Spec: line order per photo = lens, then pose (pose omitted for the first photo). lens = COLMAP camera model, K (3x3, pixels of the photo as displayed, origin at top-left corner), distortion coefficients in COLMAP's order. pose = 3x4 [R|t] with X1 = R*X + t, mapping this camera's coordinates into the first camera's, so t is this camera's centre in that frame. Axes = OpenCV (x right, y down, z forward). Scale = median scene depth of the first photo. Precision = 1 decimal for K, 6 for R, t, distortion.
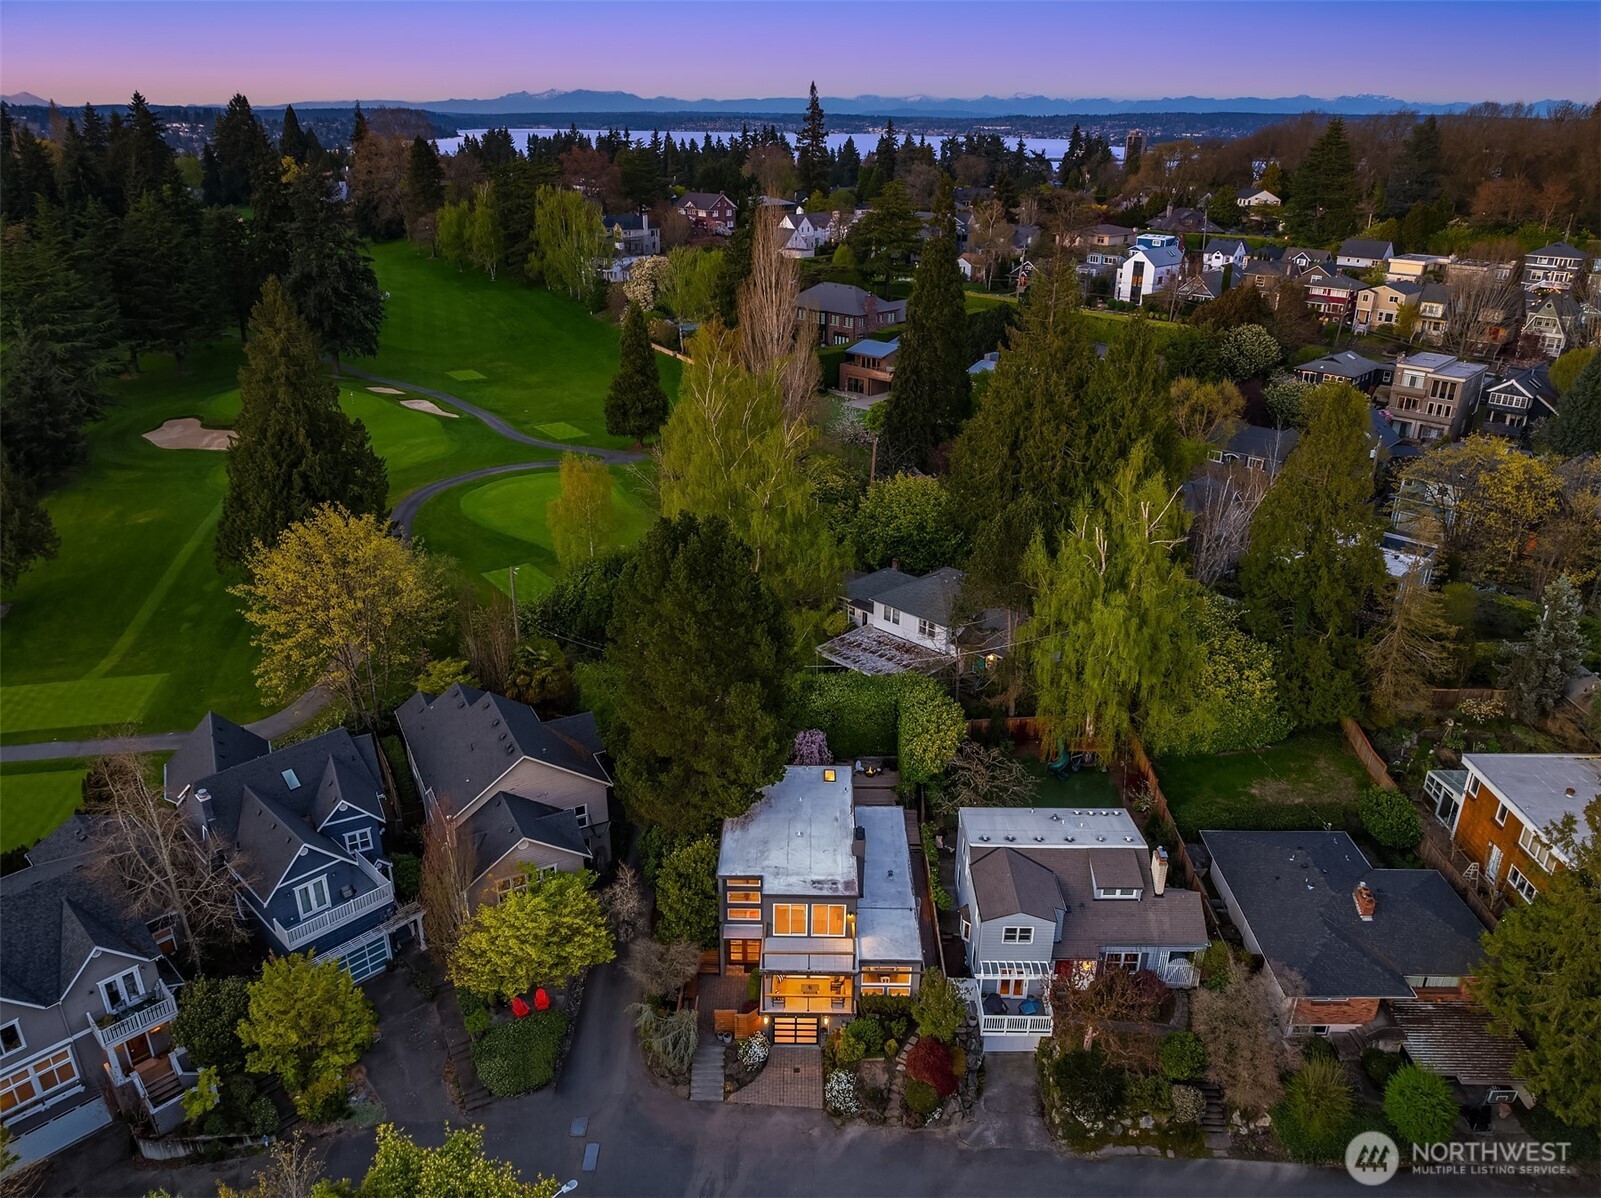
lens RADIAL K [[1110.6, 0, 800.5], [0, 1110.6, 599.0], [0, 0, 1]] dist [-0.033994, -0.001364]
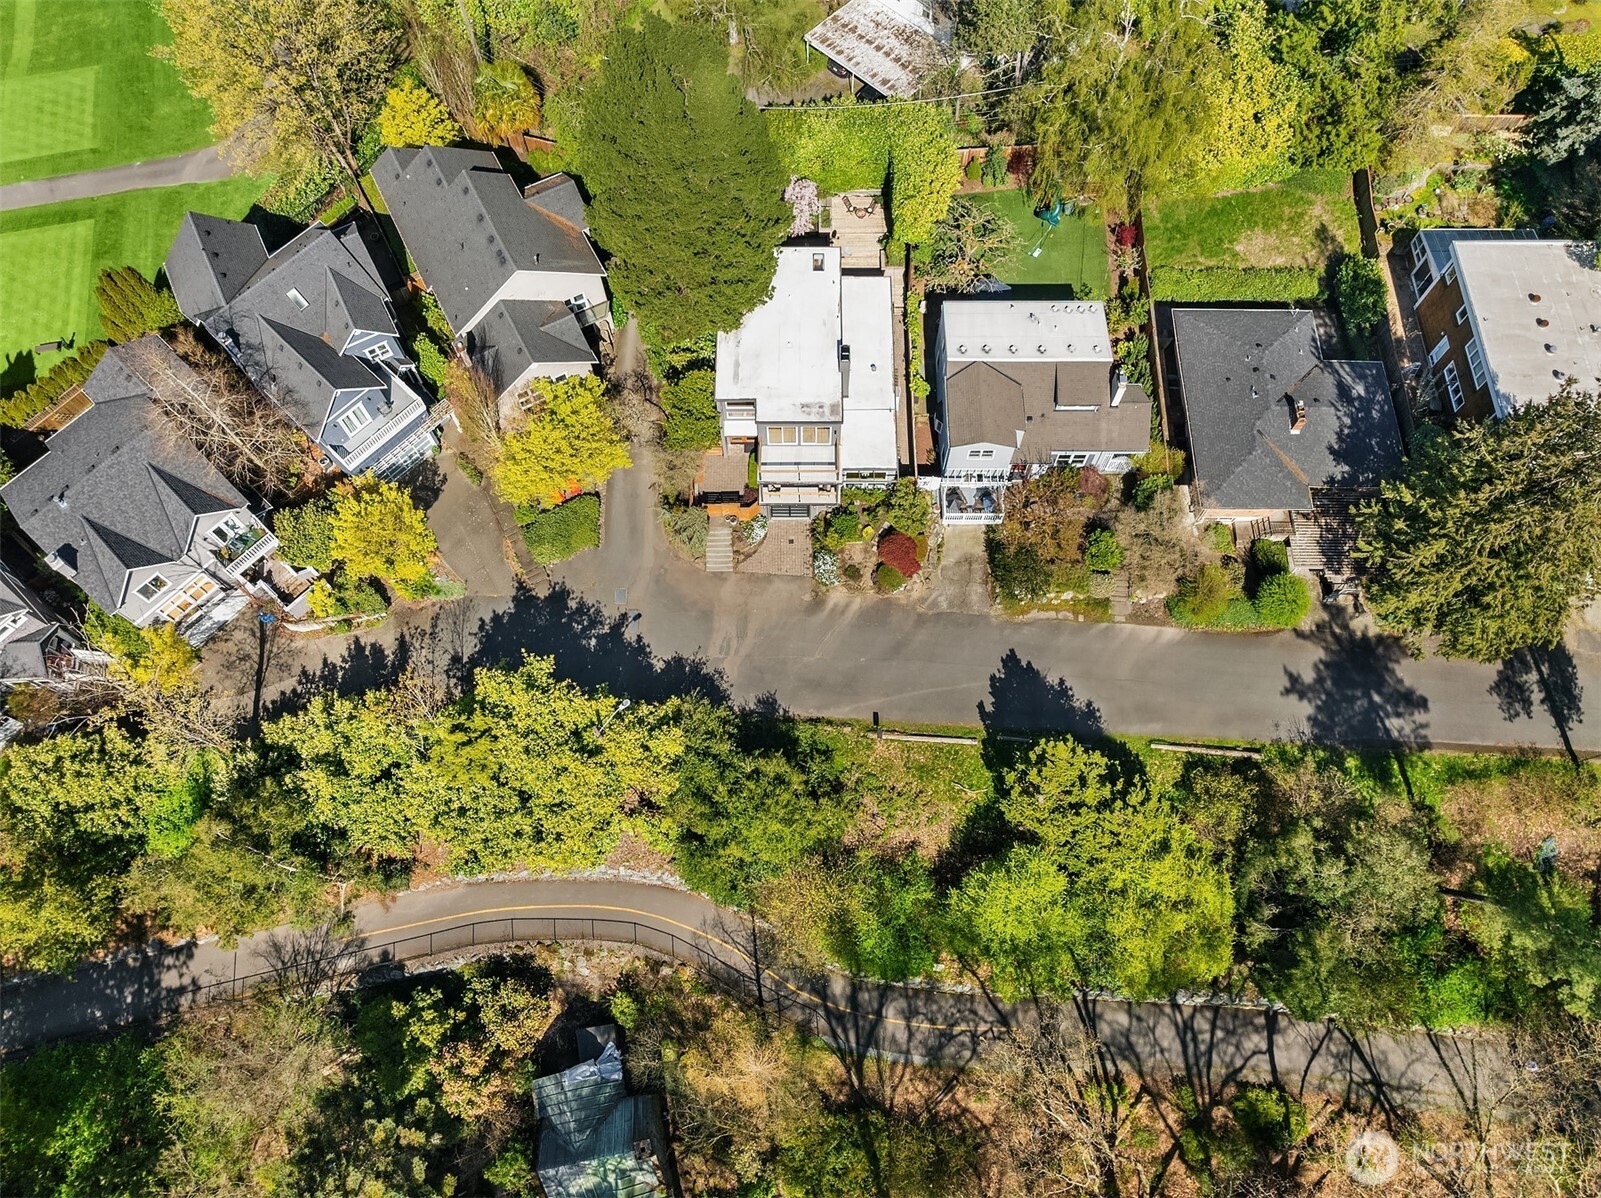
lens RADIAL K [[1110.6, 0, 800.5], [0, 1110.6, 599.0], [0, 0, 1]] dist [-0.033994, -0.001364]
pose [[0.999849, -0.014581, -0.009490, 0.016927], [0.017102, 0.723684, 0.689920, -0.362901], [-0.003192, -0.689978, 0.723823, 0.062075]]
